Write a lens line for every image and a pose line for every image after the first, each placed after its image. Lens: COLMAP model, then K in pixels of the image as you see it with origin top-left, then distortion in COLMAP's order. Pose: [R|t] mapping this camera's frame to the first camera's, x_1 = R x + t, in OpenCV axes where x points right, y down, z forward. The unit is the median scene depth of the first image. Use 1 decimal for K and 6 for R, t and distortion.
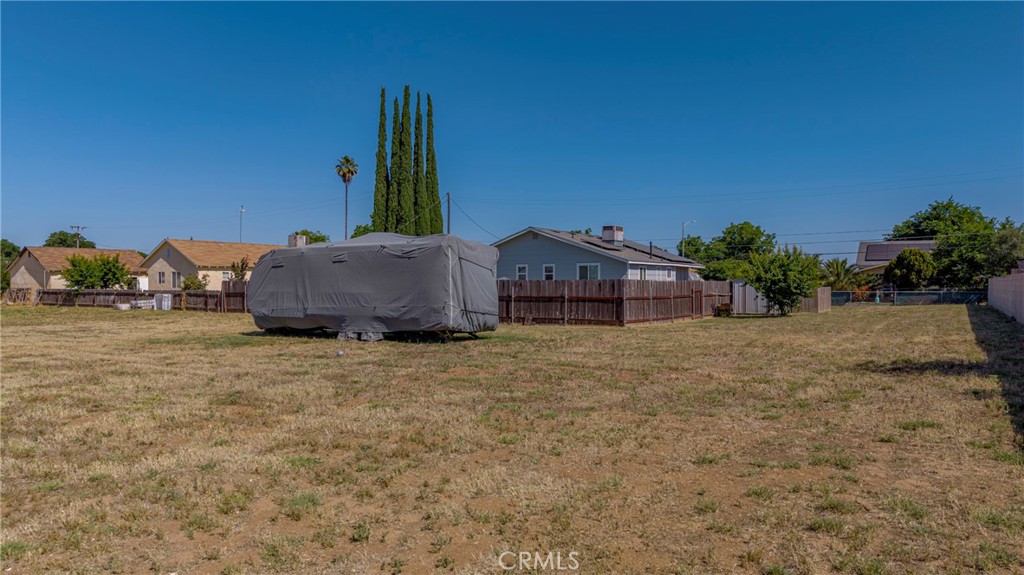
lens RADIAL K [[688.8, 0, 512.0], [0, 688.8, 287.5], [0, 0, 1]] dist [-0.002810, -0.004568]
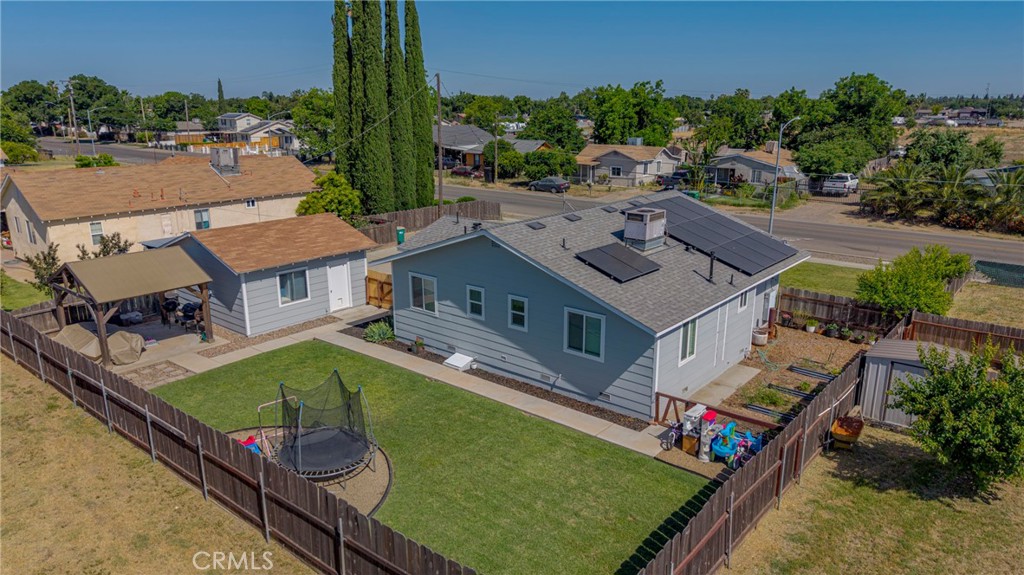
lens RADIAL K [[688.8, 0, 512.0], [0, 688.8, 287.5], [0, 0, 1]] dist [-0.002810, -0.004568]
pose [[0.993736, 0.028983, -0.107926, 0.065887], [-0.000034, 0.965860, 0.259064, -0.111855], [0.111750, -0.257438, 0.959811, 0.287642]]
